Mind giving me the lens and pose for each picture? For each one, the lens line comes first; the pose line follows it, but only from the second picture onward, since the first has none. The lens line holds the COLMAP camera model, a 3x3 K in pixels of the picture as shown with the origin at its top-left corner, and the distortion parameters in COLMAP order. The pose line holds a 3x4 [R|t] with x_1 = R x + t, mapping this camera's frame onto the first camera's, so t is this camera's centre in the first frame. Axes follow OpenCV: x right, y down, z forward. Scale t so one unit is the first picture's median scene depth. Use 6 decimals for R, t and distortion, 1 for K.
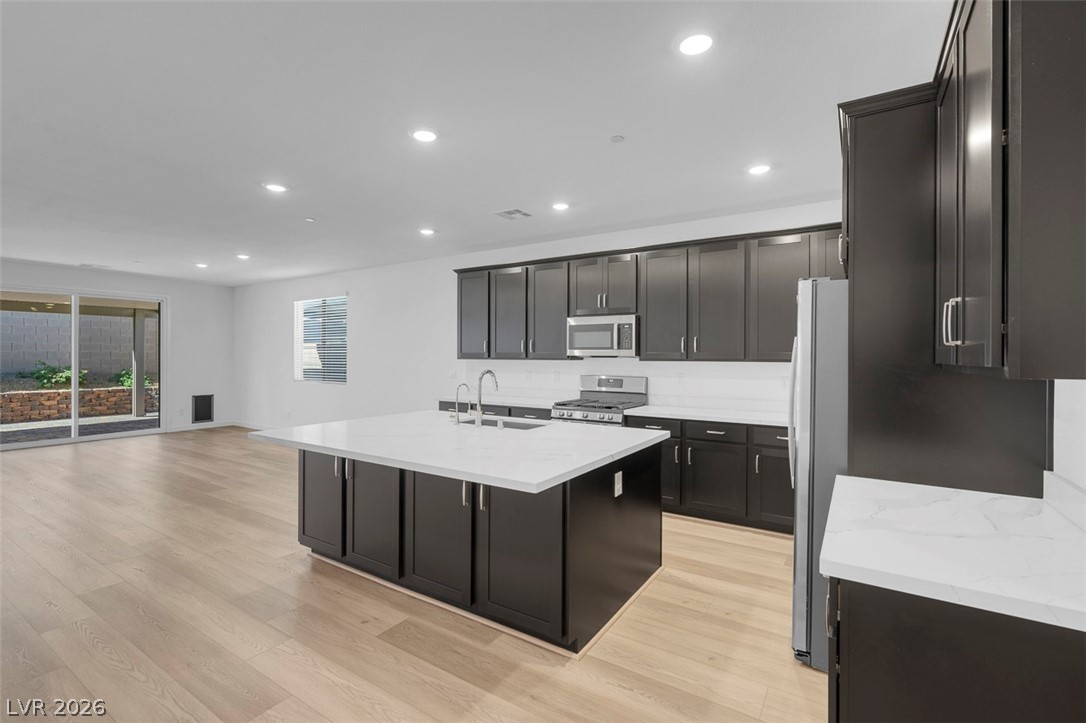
lens RADIAL K [[487.3, 0, 531.9], [0, 487.3, 358.7], [0, 0, 1]] dist [0.000434, 0.000428]
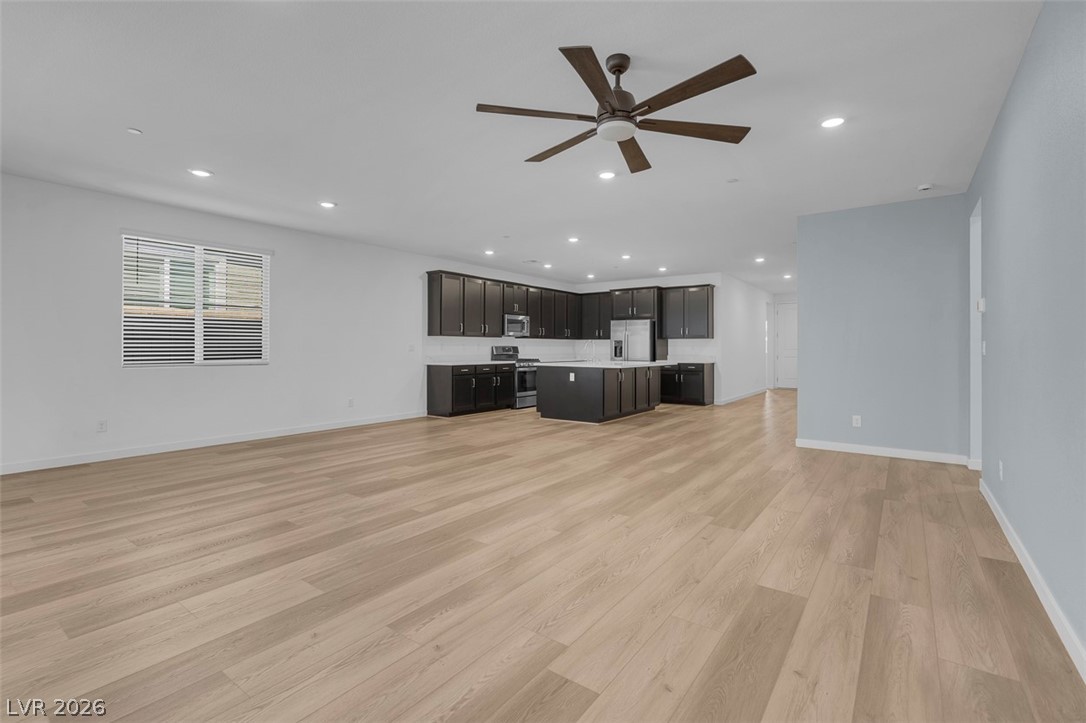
lens RADIAL K [[487.3, 0, 539.3], [0, 487.3, 355.4], [0, 0, 1]] dist [0.000434, 0.000428]
pose [[0.058480, -0.021554, 0.998056, -1.158109], [0.000695, 0.999768, 0.021550, 0.020254], [-0.998288, -0.000567, 0.058481, 0.498768]]
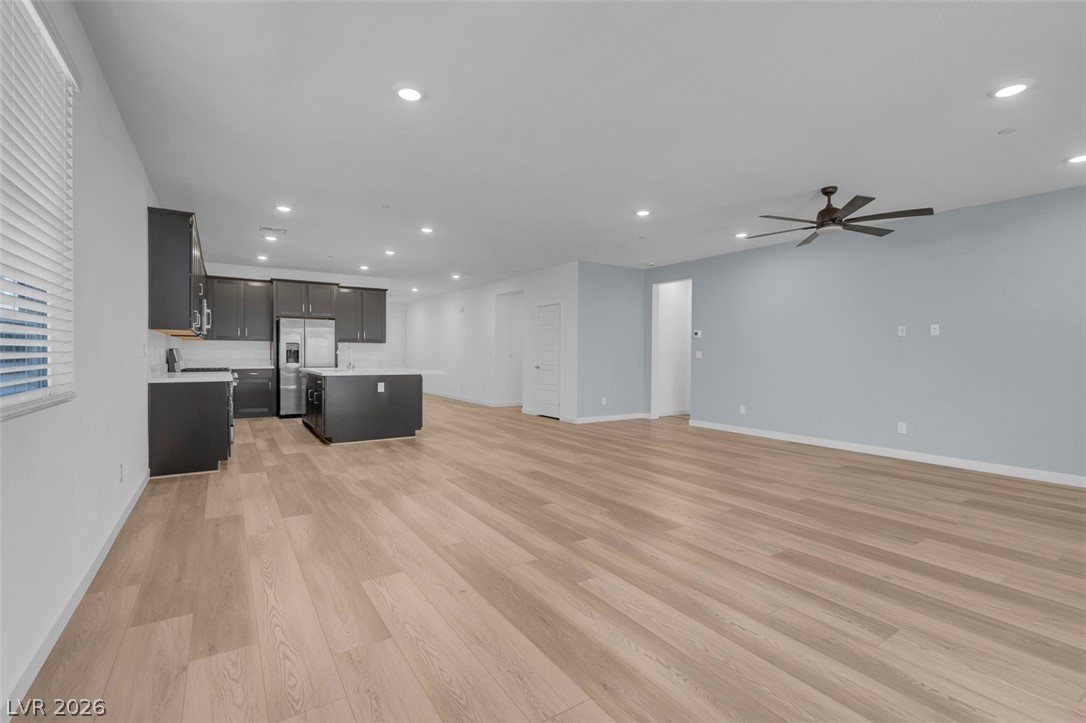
lens RADIAL K [[487.3, 0, 534.0], [0, 487.3, 360.4], [0, 0, 1]] dist [0.000434, 0.000428]
pose [[-0.911430, -0.017467, 0.411083, -0.739948], [-0.012306, 0.999809, 0.015199, 0.023903], [-0.411270, 0.008794, -0.911471, 1.140586]]
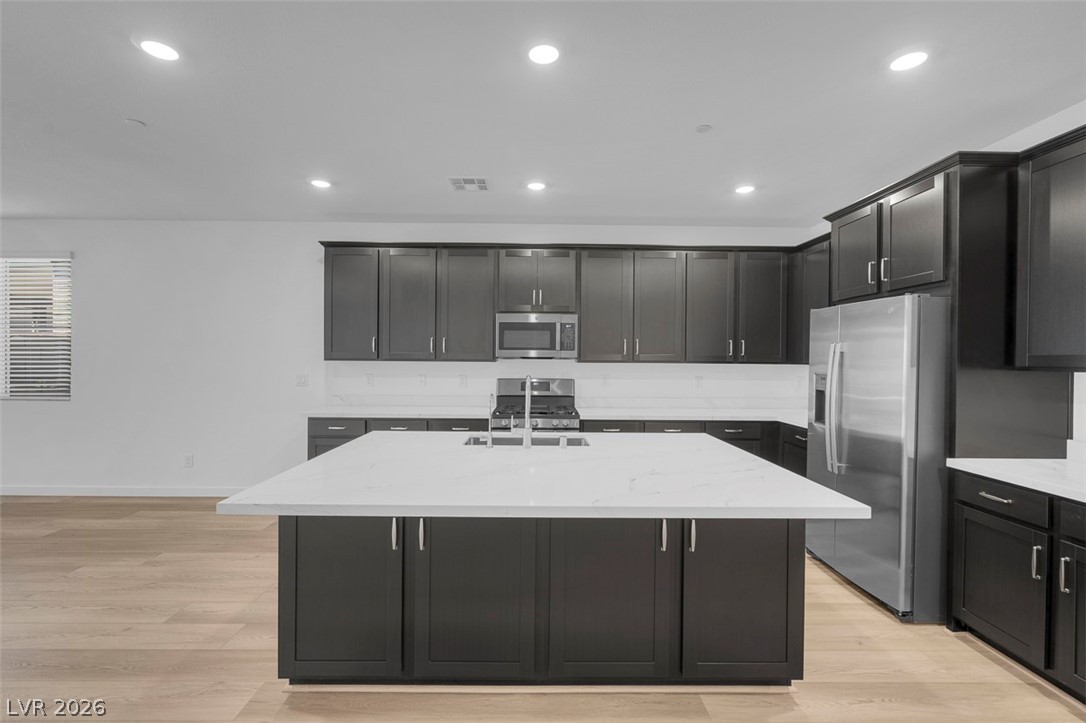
lens RADIAL K [[487.3, 0, 534.3], [0, 487.3, 363.8], [0, 0, 1]] dist [0.000434, 0.000428]
pose [[0.830266, -0.004505, 0.557349, -0.235724], [-0.001528, 0.999945, 0.010358, -0.001746], [-0.557365, -0.009452, 0.830214, 0.149521]]
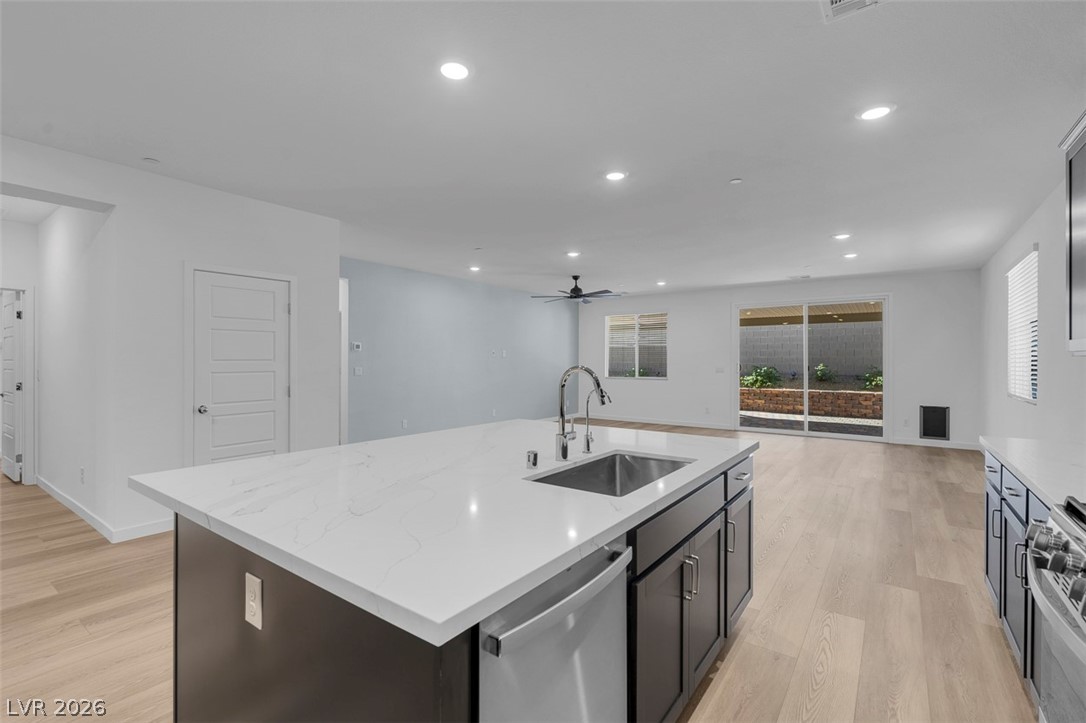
lens RADIAL K [[487.3, 0, 542.9], [0, 487.3, 360.3], [0, 0, 1]] dist [0.000434, 0.000428]
pose [[-0.043371, -0.005368, -0.999045, 0.228106], [-0.007548, 0.999959, -0.005045, 0.005810], [0.999031, 0.007321, -0.043409, 0.440661]]
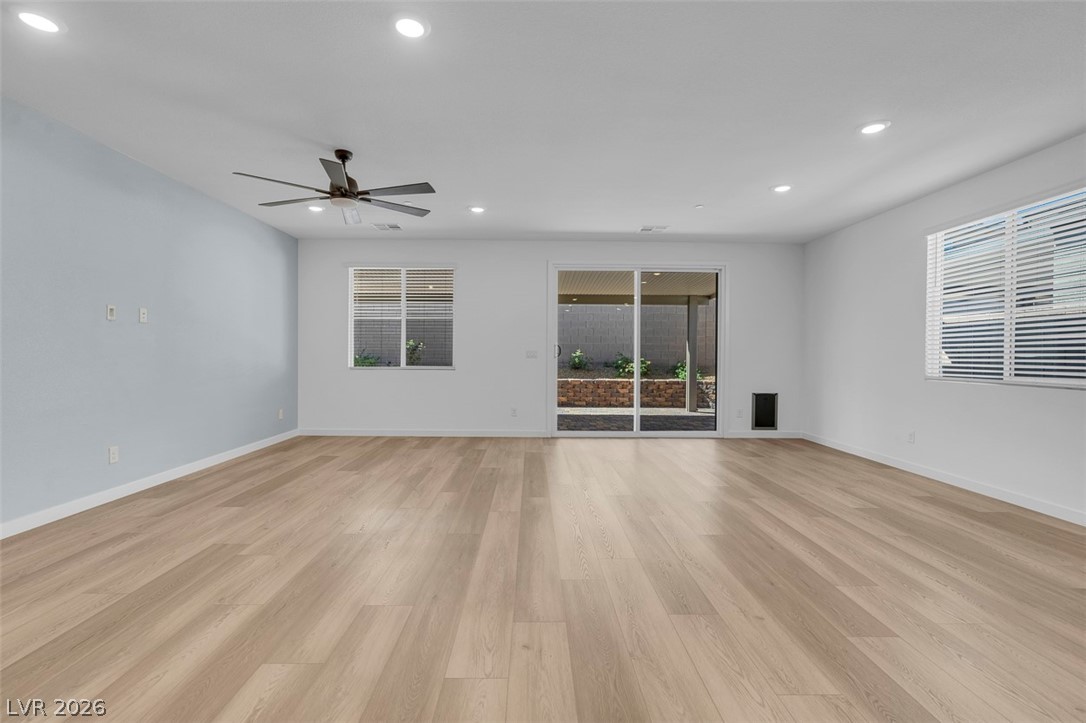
lens RADIAL K [[487.3, 0, 533.1], [0, 487.3, 359.4], [0, 0, 1]] dist [0.000434, 0.000428]
pose [[0.553604, 0.006593, -0.832754, -0.301799], [-0.006228, 0.999973, 0.003777, 0.026935], [0.832757, 0.003095, 0.553631, 0.350894]]
